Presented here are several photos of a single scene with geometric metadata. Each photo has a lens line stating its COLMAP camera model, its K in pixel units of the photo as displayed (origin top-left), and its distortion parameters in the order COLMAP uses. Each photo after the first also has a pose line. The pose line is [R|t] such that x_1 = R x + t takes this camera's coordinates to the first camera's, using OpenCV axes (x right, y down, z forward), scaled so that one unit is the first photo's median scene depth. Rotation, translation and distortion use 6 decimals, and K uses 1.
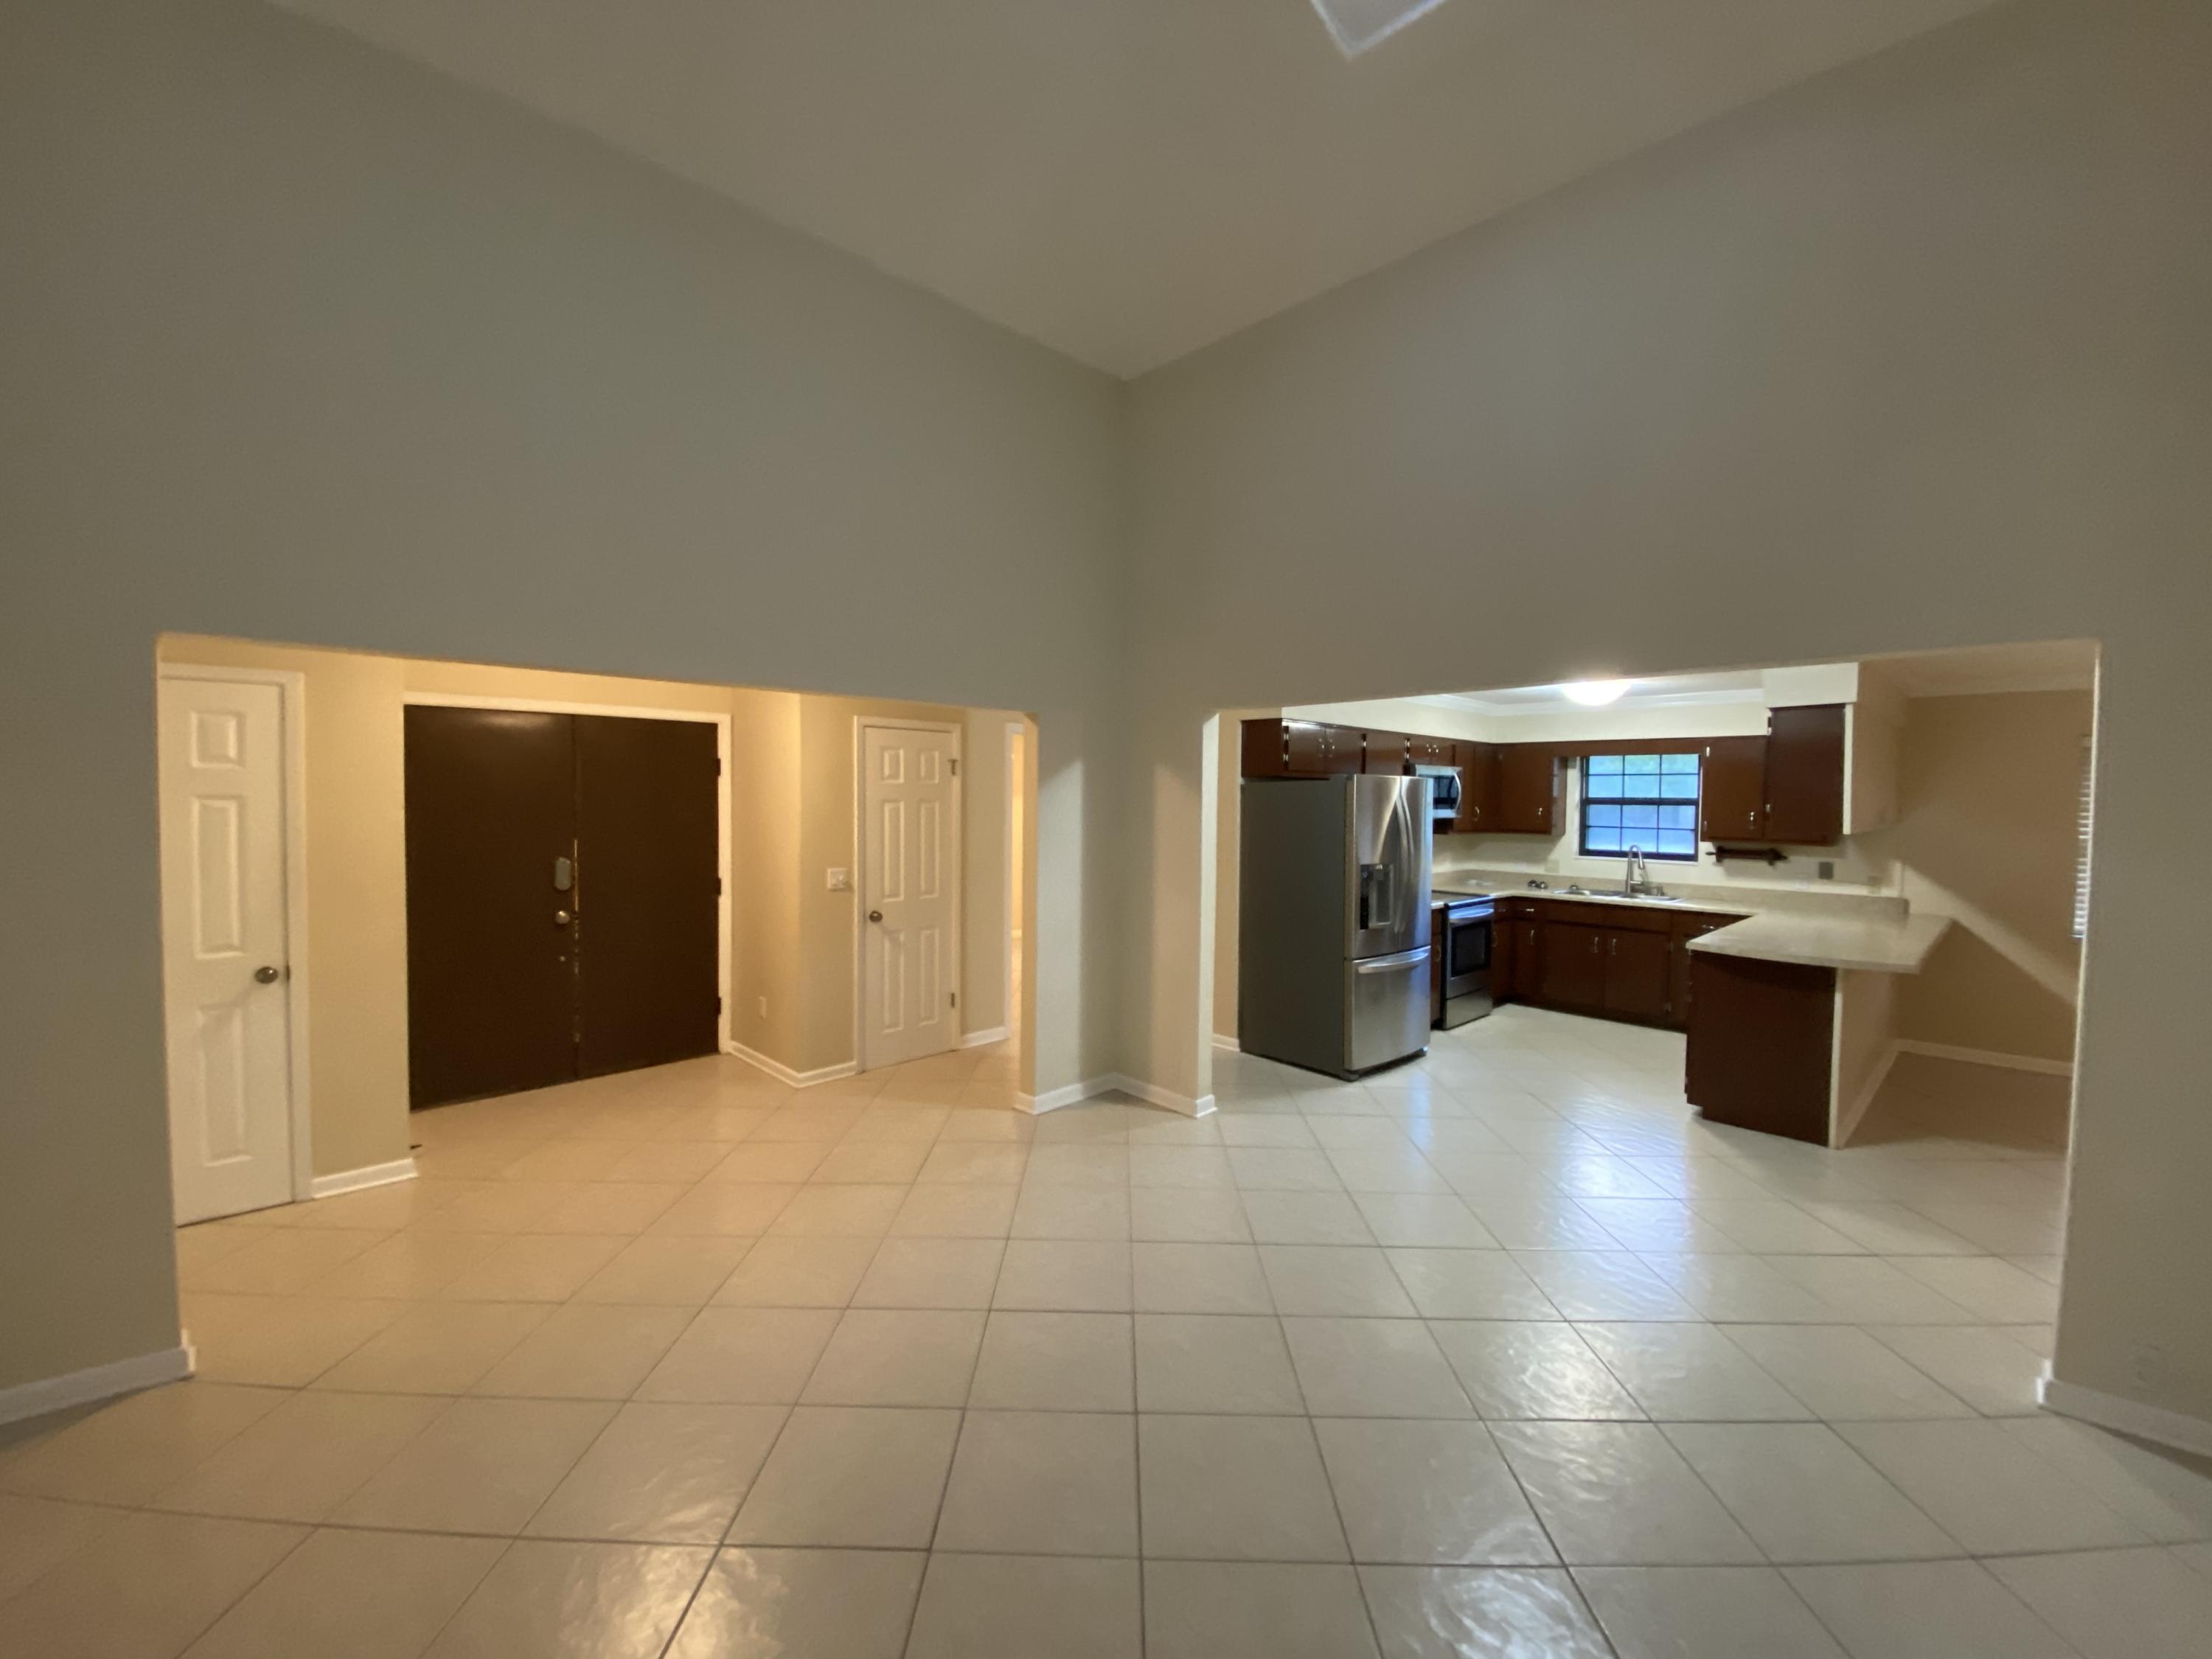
lens RADIAL K [[883.2, 0, 1073.1], [0, 883.2, 820.4], [0, 0, 1]] dist [0.000747, -0.014079]
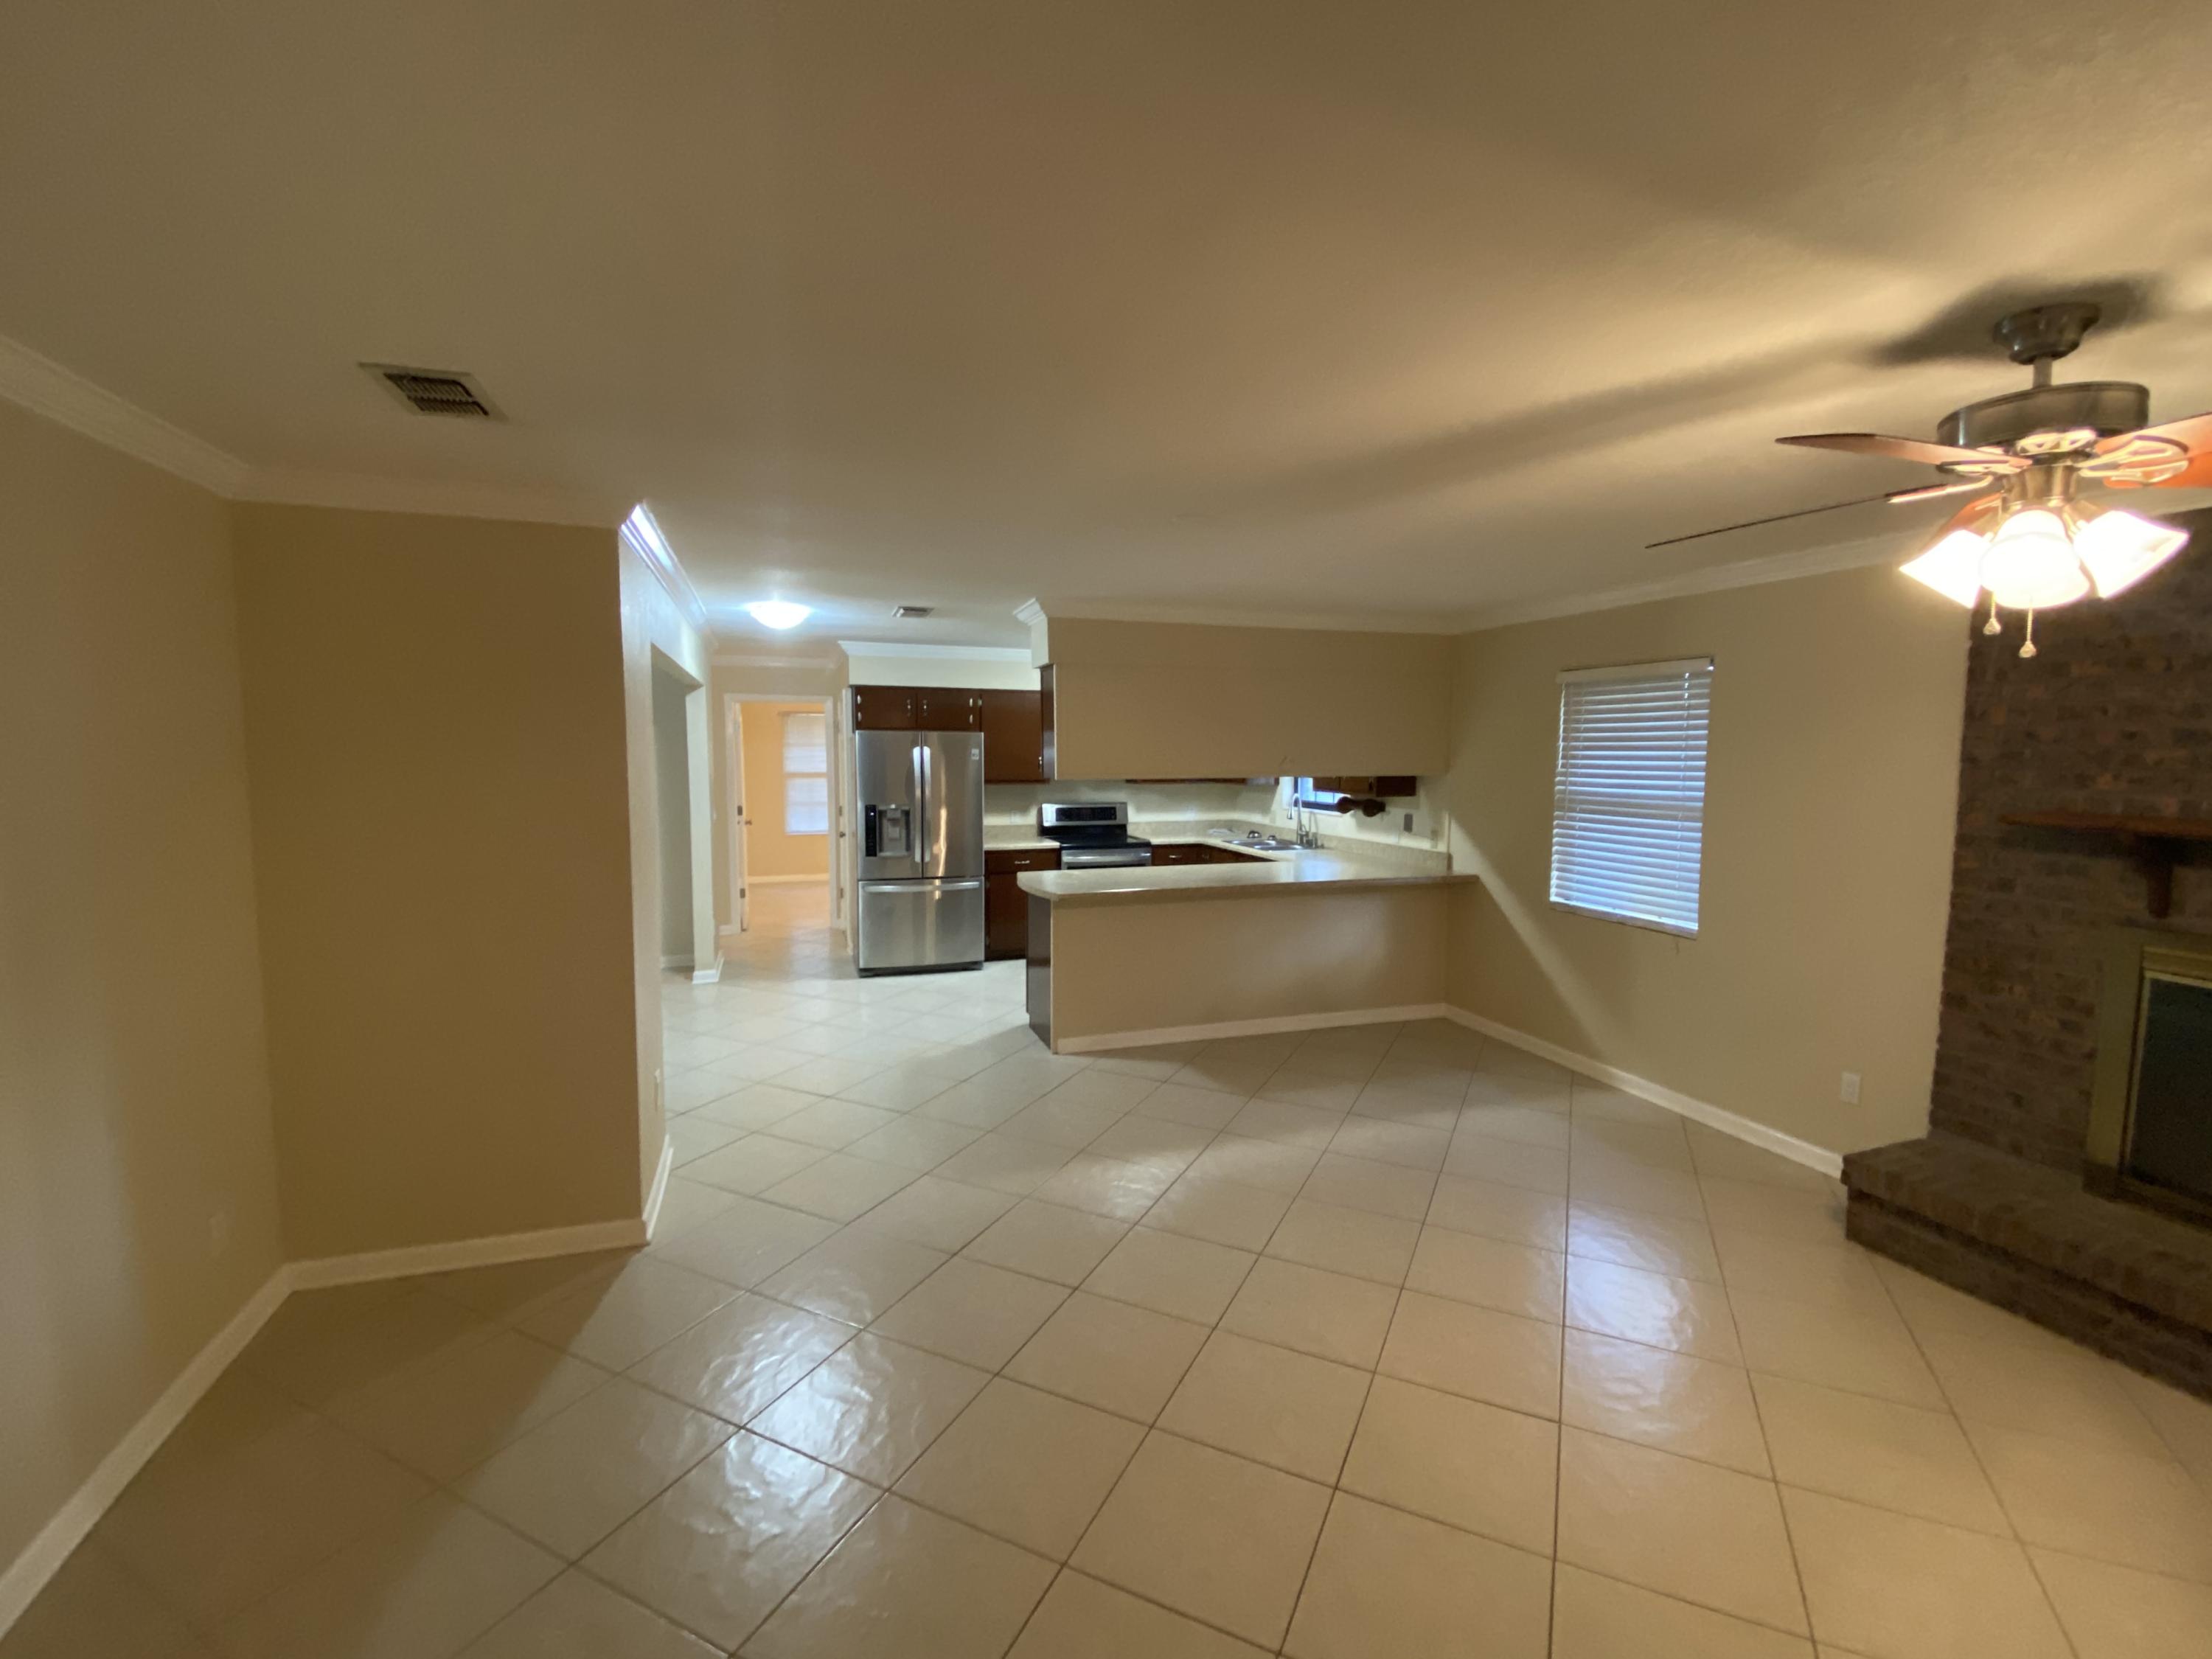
lens RADIAL K [[897.9, 0, 1052.5], [0, 897.9, 825.5], [0, 0, 1]] dist [-0.000543, -0.000186]
pose [[0.902042, 0.028020, -0.430738, 0.821614], [-0.005917, 0.998600, 0.052569, 0.010464], [0.431608, -0.044871, 0.900945, -0.025841]]
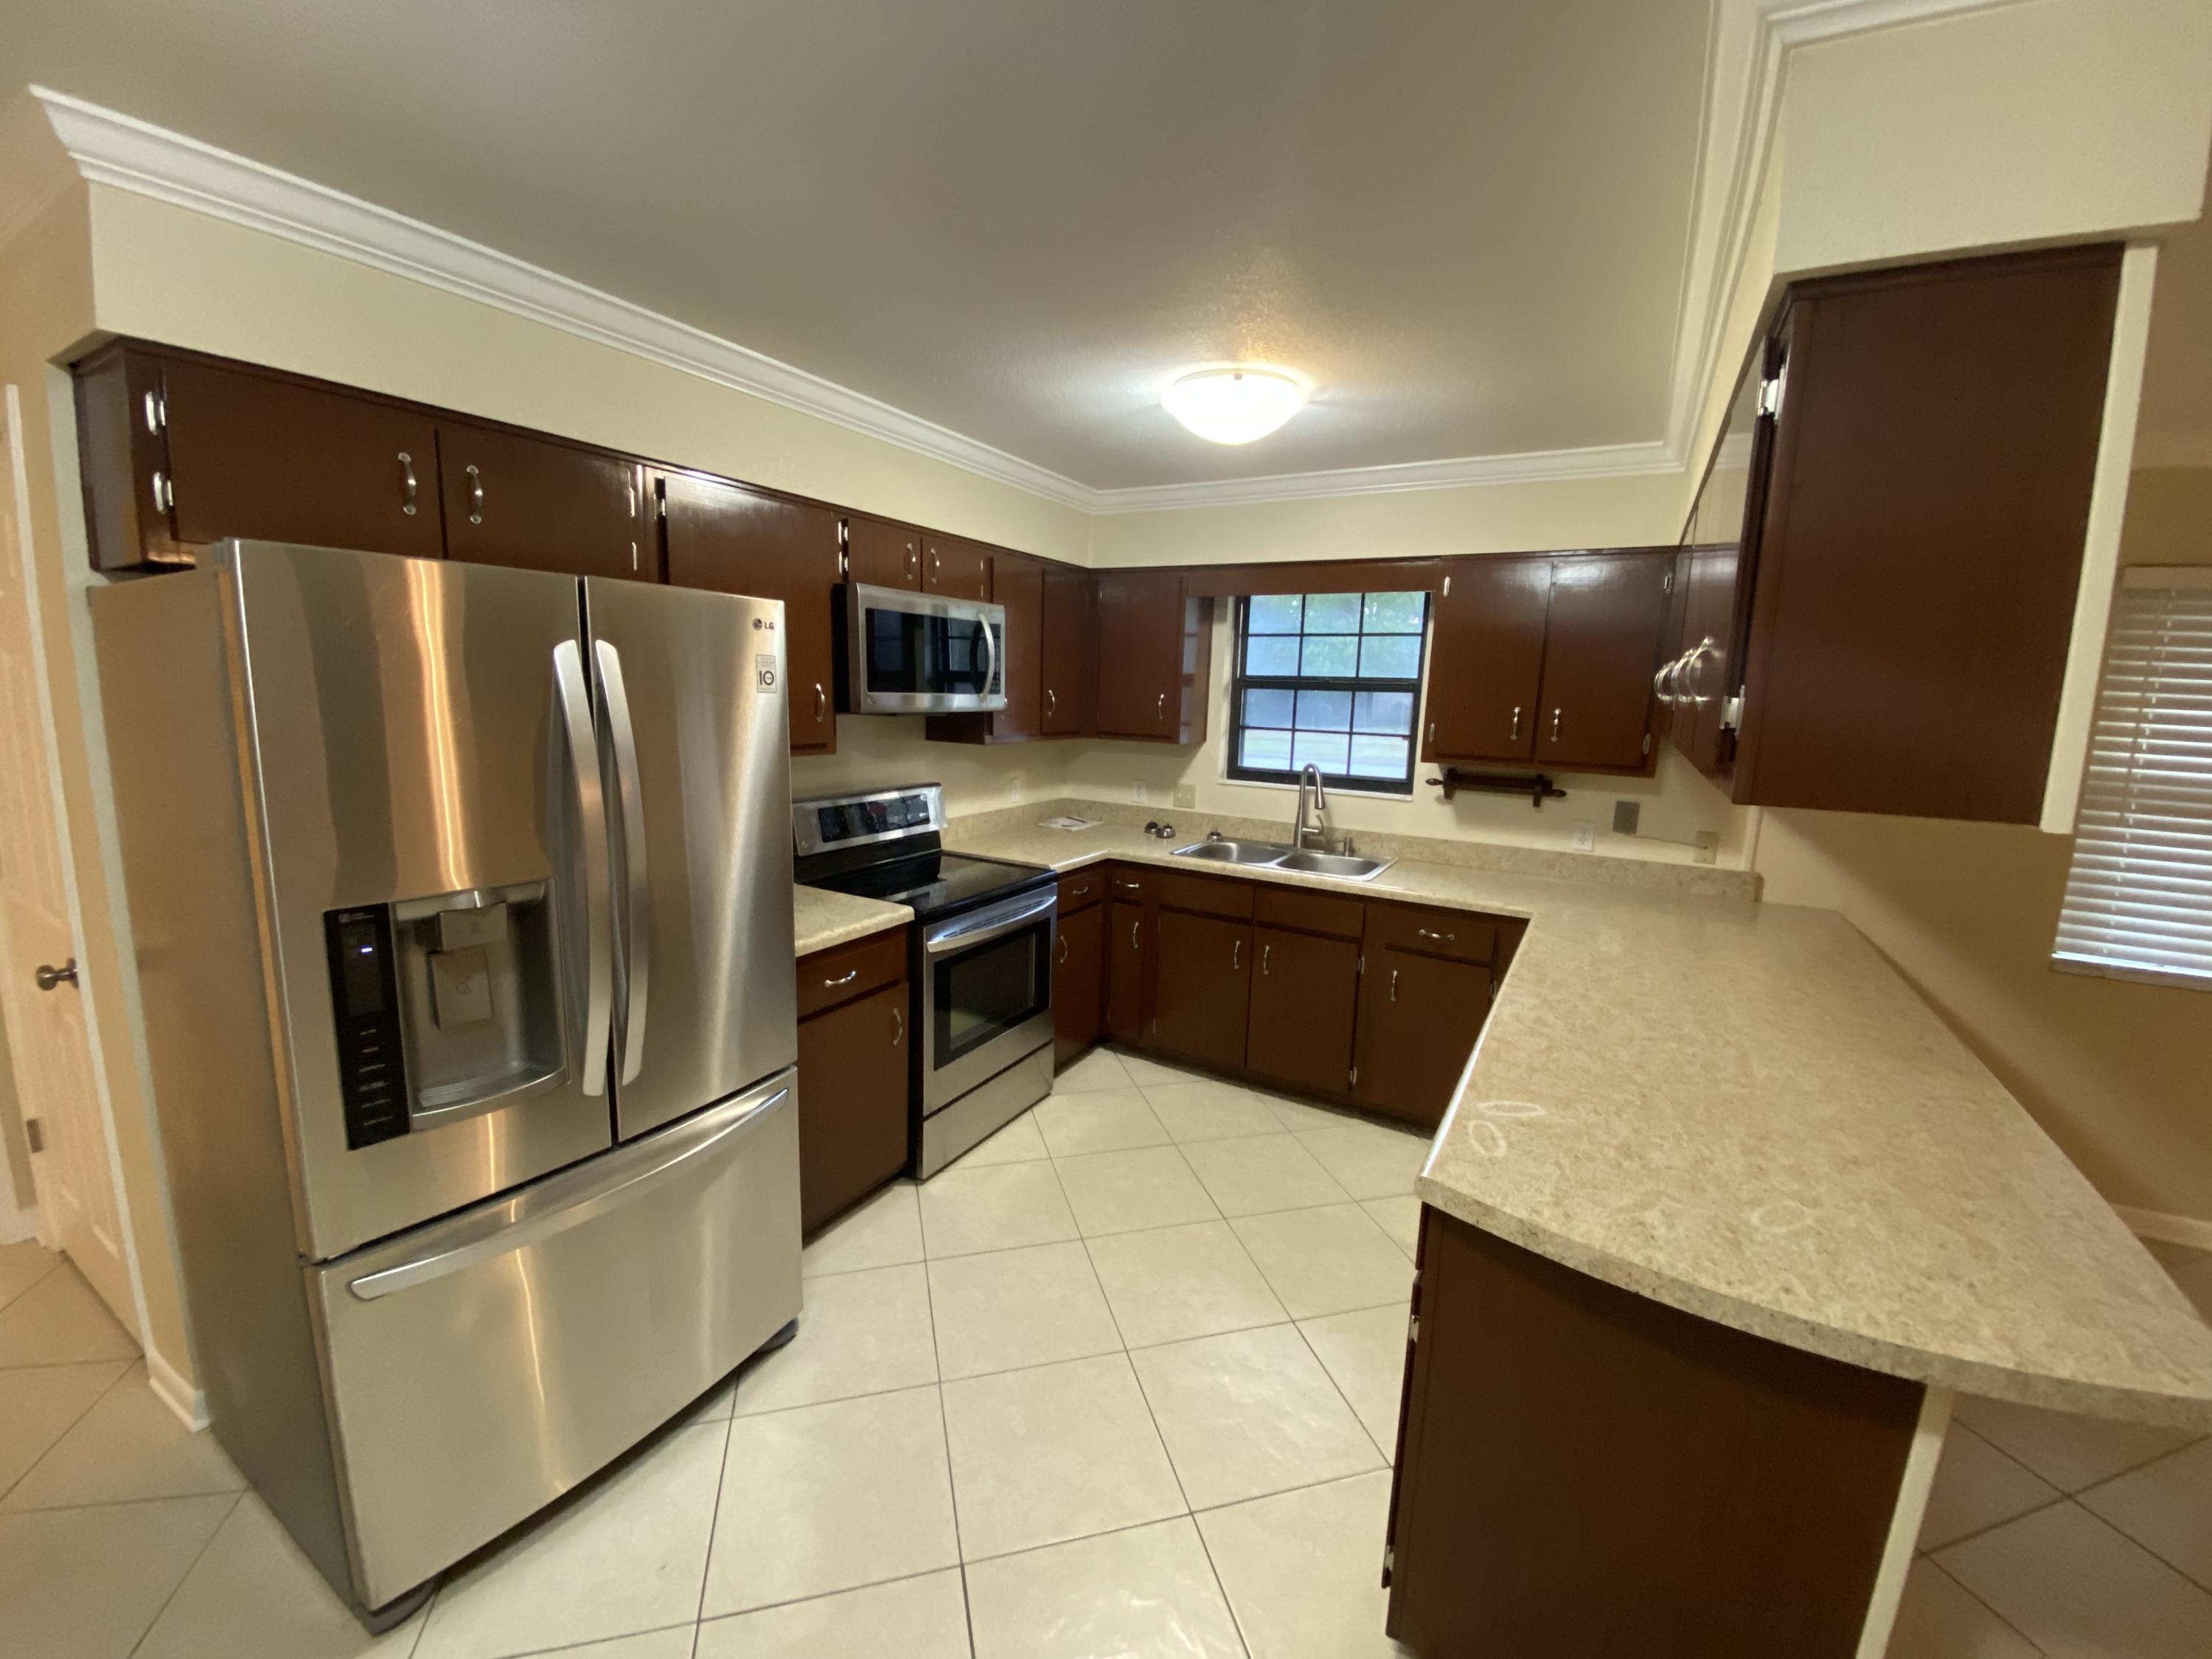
lens RADIAL K [[883.2, 0, 1073.1], [0, 883.2, 820.4], [0, 0, 1]] dist [0.000747, -0.014079]
pose [[0.956705, -0.027196, 0.289787, 0.335478], [-0.010782, 0.991630, 0.128660, -0.005912], [-0.290860, -0.126214, 0.948404, 0.519100]]
